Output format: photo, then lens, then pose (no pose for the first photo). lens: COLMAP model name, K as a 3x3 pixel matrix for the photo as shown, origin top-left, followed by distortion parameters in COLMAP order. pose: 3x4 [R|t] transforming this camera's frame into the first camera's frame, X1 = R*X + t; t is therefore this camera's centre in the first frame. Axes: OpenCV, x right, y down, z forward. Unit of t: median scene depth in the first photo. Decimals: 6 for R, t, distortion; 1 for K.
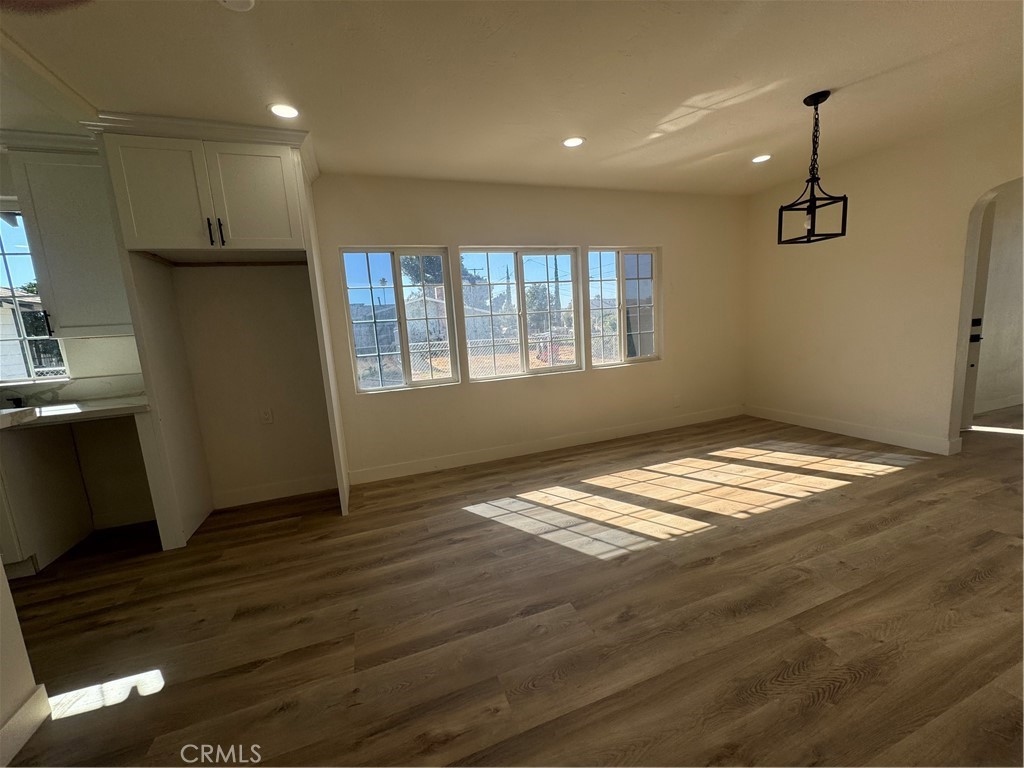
lens RADIAL K [[408.4, 0, 511.7], [0, 408.4, 386.0], [0, 0, 1]] dist [-0.004155, 0.001337]
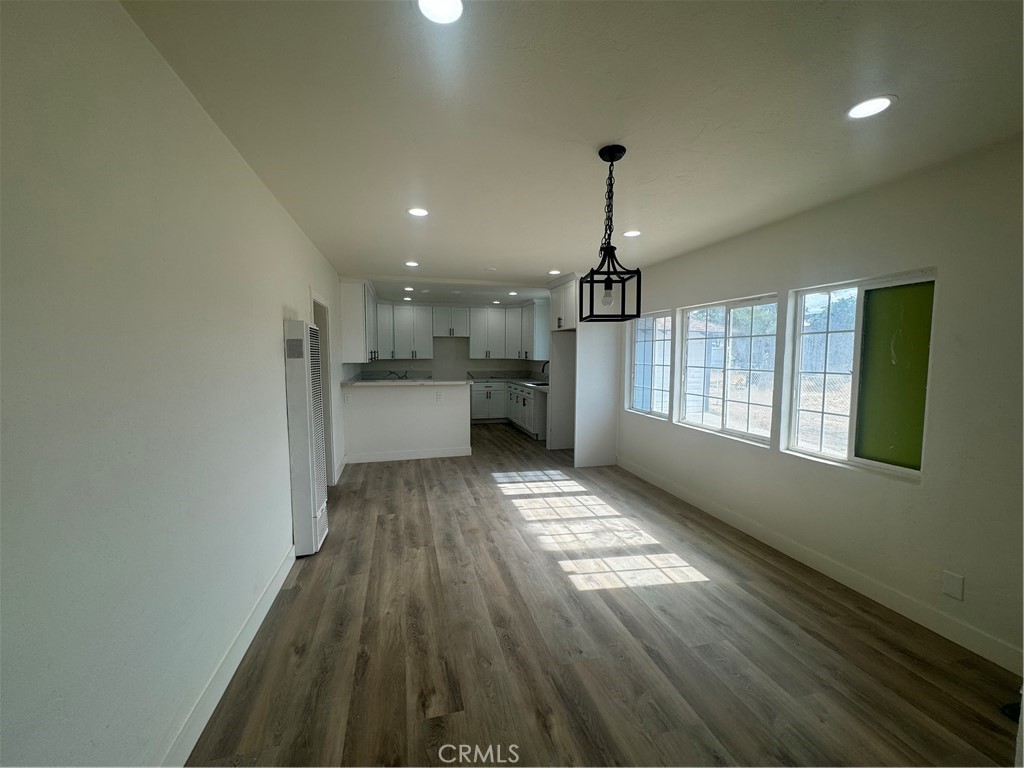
lens RADIAL K [[408.4, 0, 512.3], [0, 408.4, 383.8], [0, 0, 1]] dist [-0.004155, 0.001337]
pose [[-0.086639, 0.138524, -0.986562, 1.661775], [-0.149203, 0.977313, 0.150328, -0.345510], [0.985004, 0.160222, -0.064006, 0.934623]]
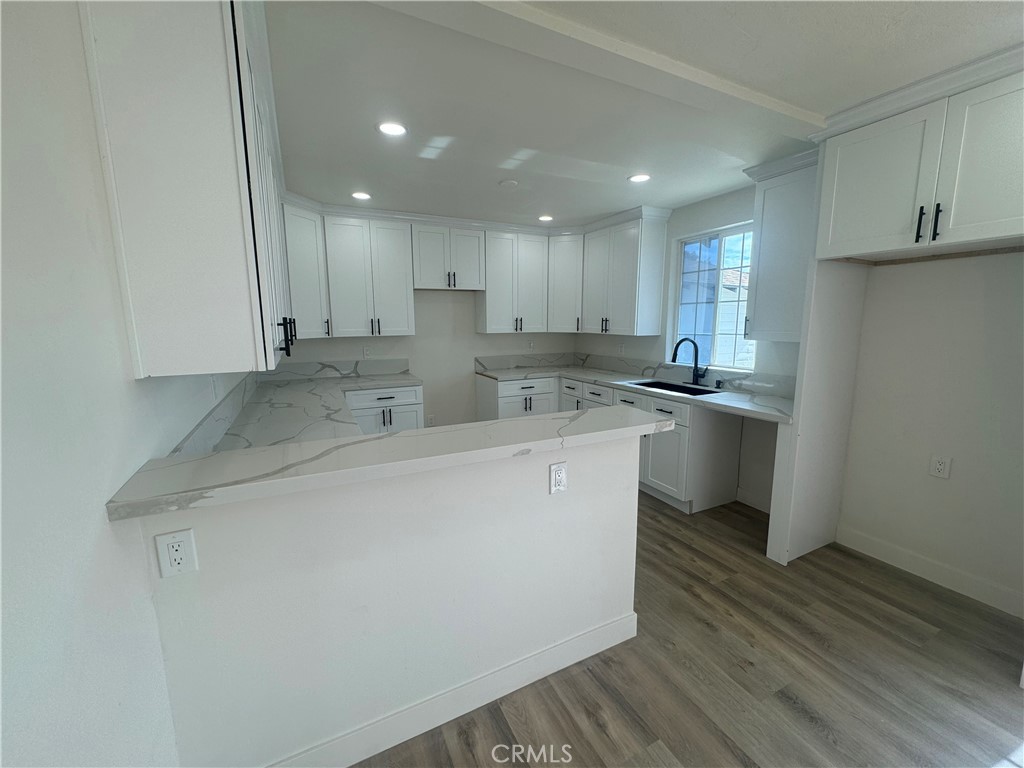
lens RADIAL K [[408.4, 0, 511.6], [0, 408.4, 381.5], [0, 0, 1]] dist [-0.004155, 0.001337]
pose [[0.112915, 0.207212, -0.971758, -0.030116], [-0.151554, 0.970161, 0.189261, -0.122201], [0.981978, 0.125904, 0.140949, 0.184622]]
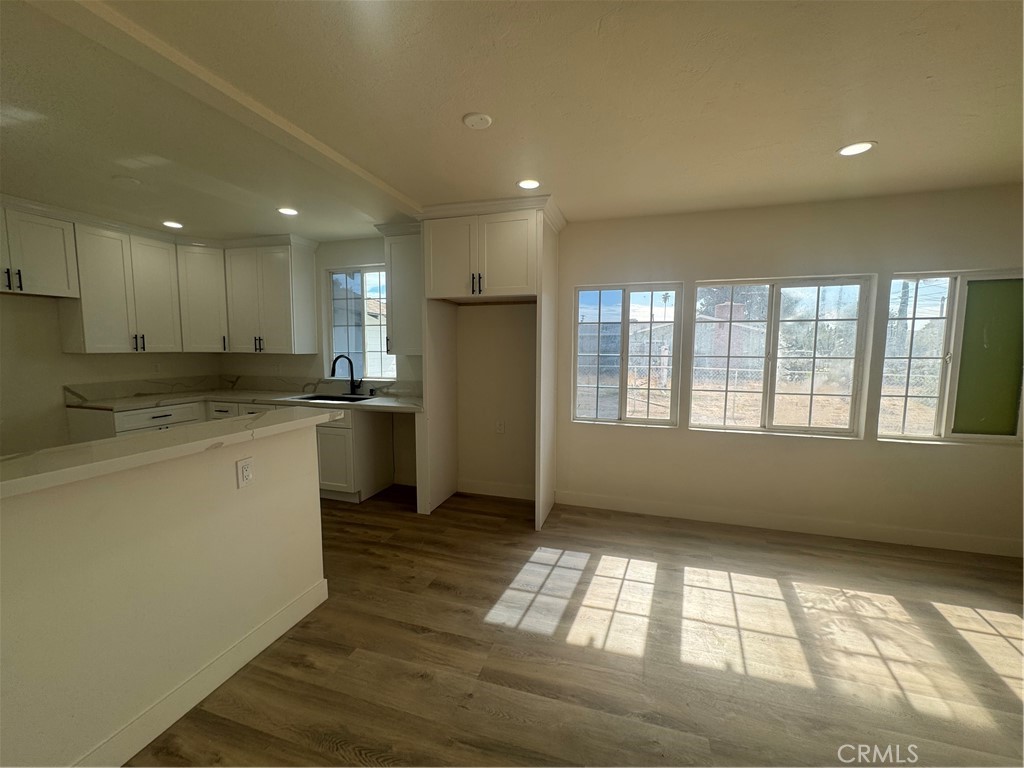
lens RADIAL K [[408.4, 0, 512.2], [0, 408.4, 385.6], [0, 0, 1]] dist [-0.004155, 0.001337]
pose [[0.794703, 0.124300, -0.594136, 0.174080], [-0.144536, 0.989405, 0.013667, -0.091172], [0.589540, 0.075012, 0.804249, 0.048575]]
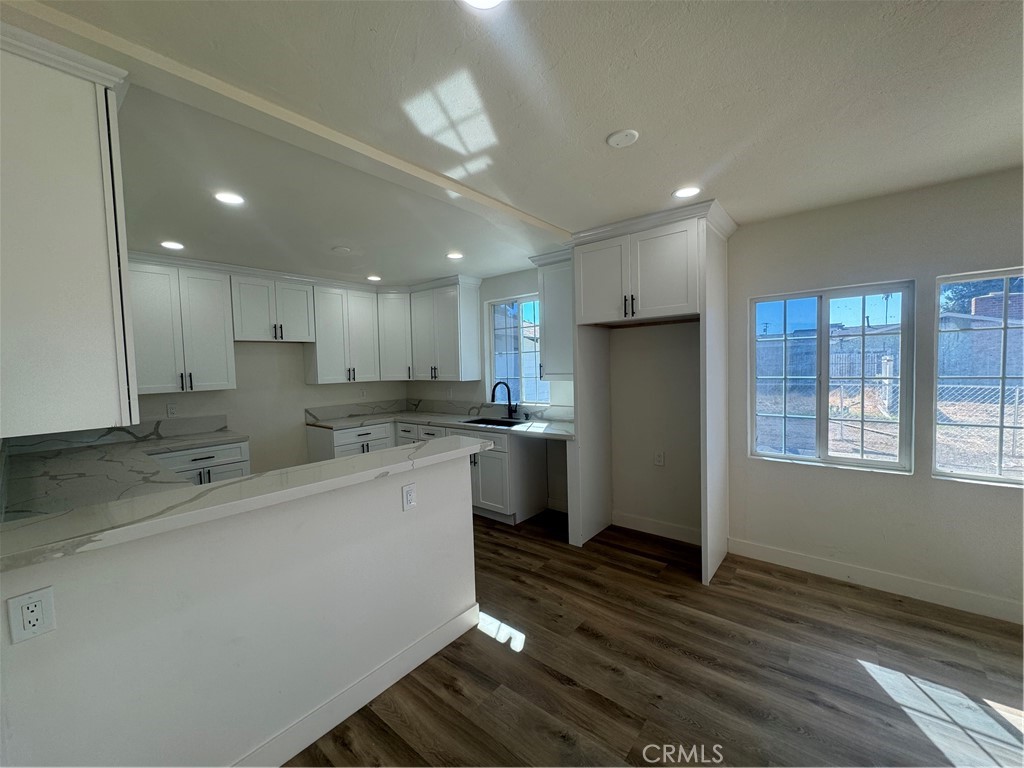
lens RADIAL K [[408.4, 0, 511.5], [0, 408.4, 385.1], [0, 0, 1]] dist [-0.004155, 0.001337]
pose [[0.508248, 0.090619, -0.856430, 0.158062], [-0.133836, 0.990678, 0.025399, -0.127082], [0.850748, 0.101712, 0.515638, 0.098828]]
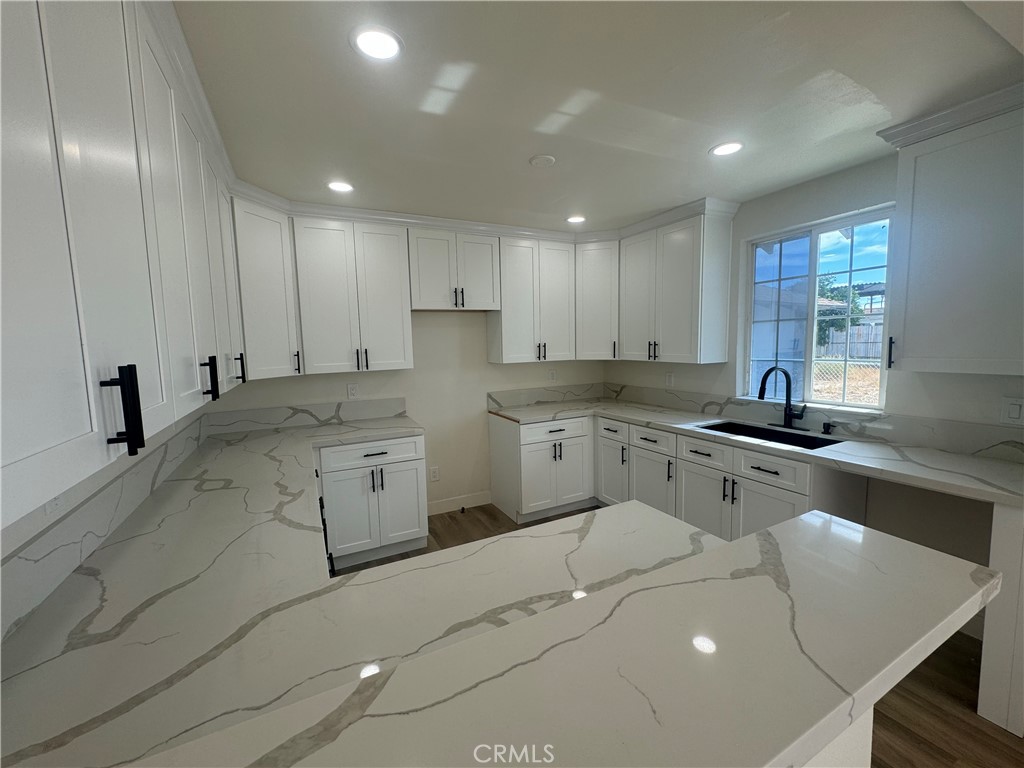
lens RADIAL K [[408.4, 0, 511.9], [0, 408.4, 381.8], [0, 0, 1]] dist [-0.004155, 0.001337]
pose [[0.127406, 0.152207, -0.980102, -0.416767], [-0.131698, 0.982002, 0.135382, -0.106313], [0.983068, 0.111828, 0.145159, 0.132173]]
